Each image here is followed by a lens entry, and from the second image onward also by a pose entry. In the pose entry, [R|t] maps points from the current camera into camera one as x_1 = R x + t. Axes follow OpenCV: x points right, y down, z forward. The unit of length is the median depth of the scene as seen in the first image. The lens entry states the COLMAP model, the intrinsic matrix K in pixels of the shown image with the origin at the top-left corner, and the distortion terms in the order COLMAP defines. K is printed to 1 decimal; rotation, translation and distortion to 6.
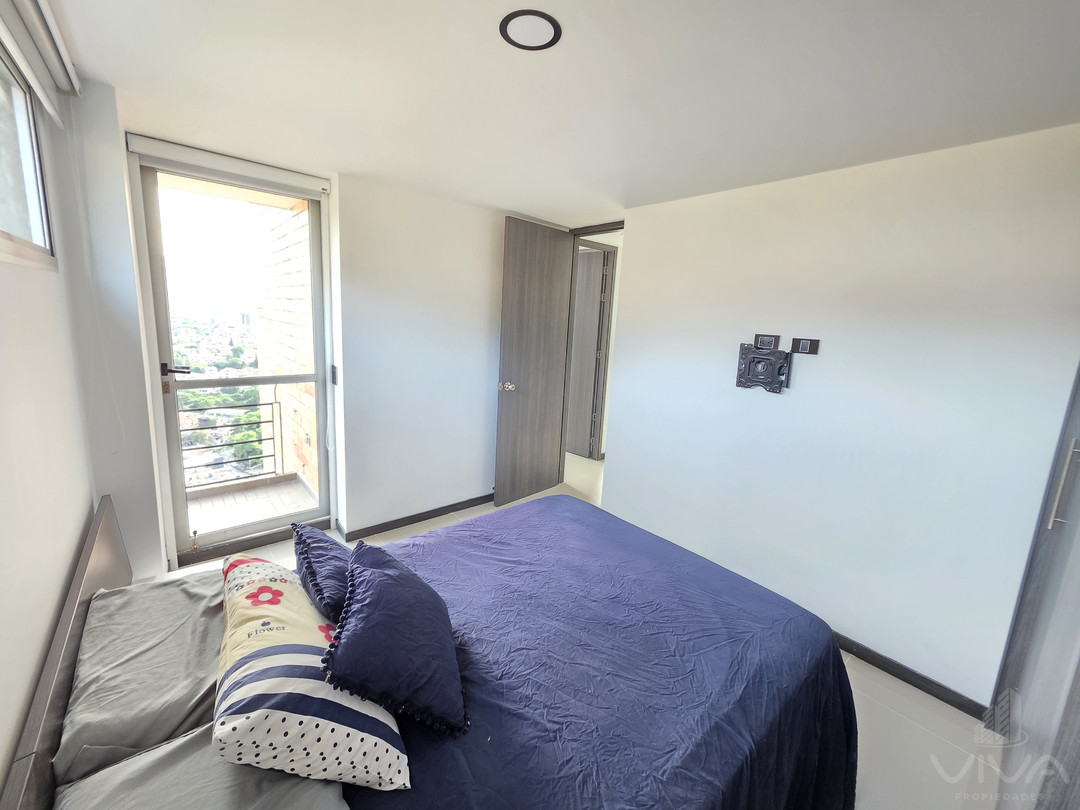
lens RADIAL K [[434.9, 0, 541.5], [0, 434.9, 400.6], [0, 0, 1]] dist [0.004352, -0.000445]
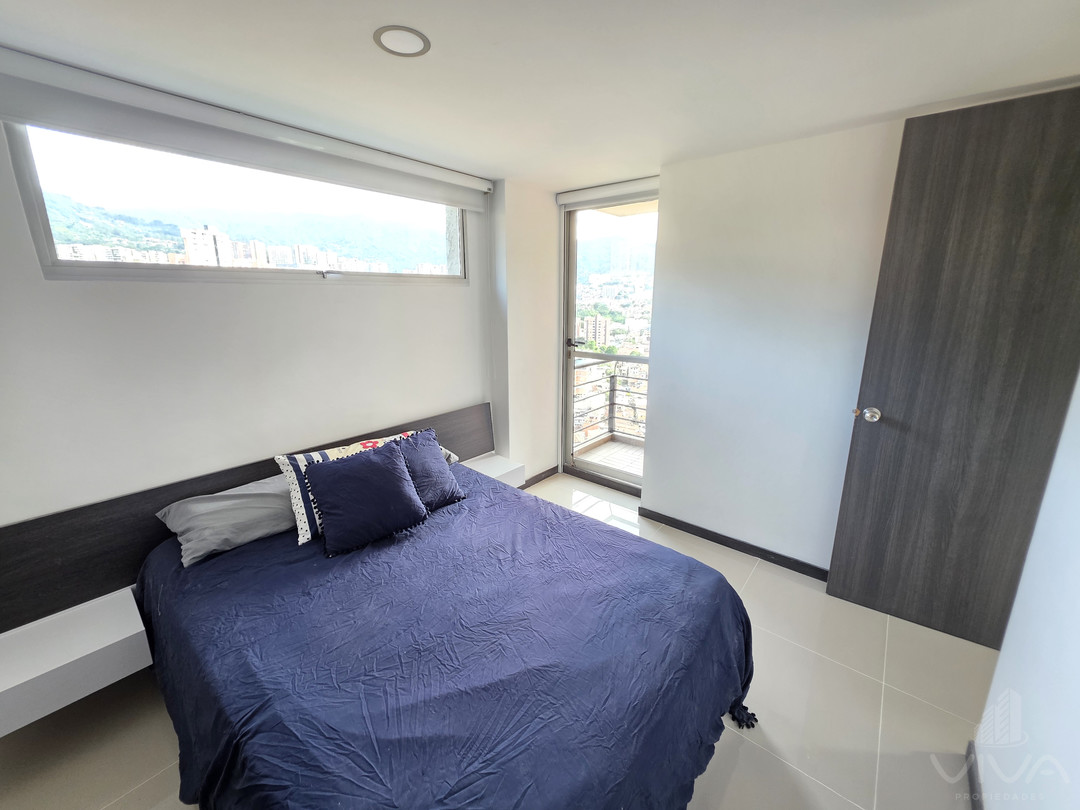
lens RADIAL K [[434.9, 0, 519.6], [0, 434.9, 396.8], [0, 0, 1]] dist [0.004352, -0.000445]
pose [[0.129609, 0.176511, -0.975728, 0.616604], [-0.178604, 0.972089, 0.152128, -0.084876], [0.975347, 0.154552, 0.157517, 0.601237]]
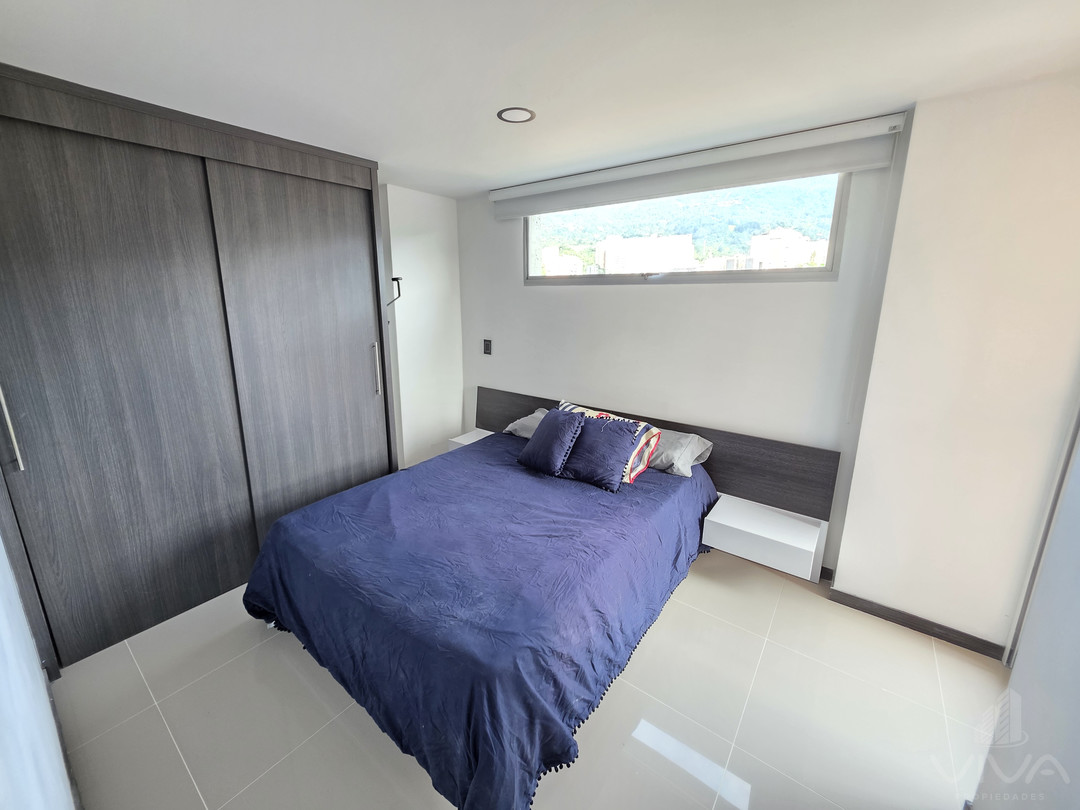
lens RADIAL K [[434.9, 0, 536.8], [0, 434.9, 394.6], [0, 0, 1]] dist [0.004352, -0.000445]
pose [[-0.980645, -0.011716, -0.195444, 0.107923], [-0.088920, 0.915978, 0.391251, -0.254400], [0.174438, 0.401057, -0.899291, 1.367613]]
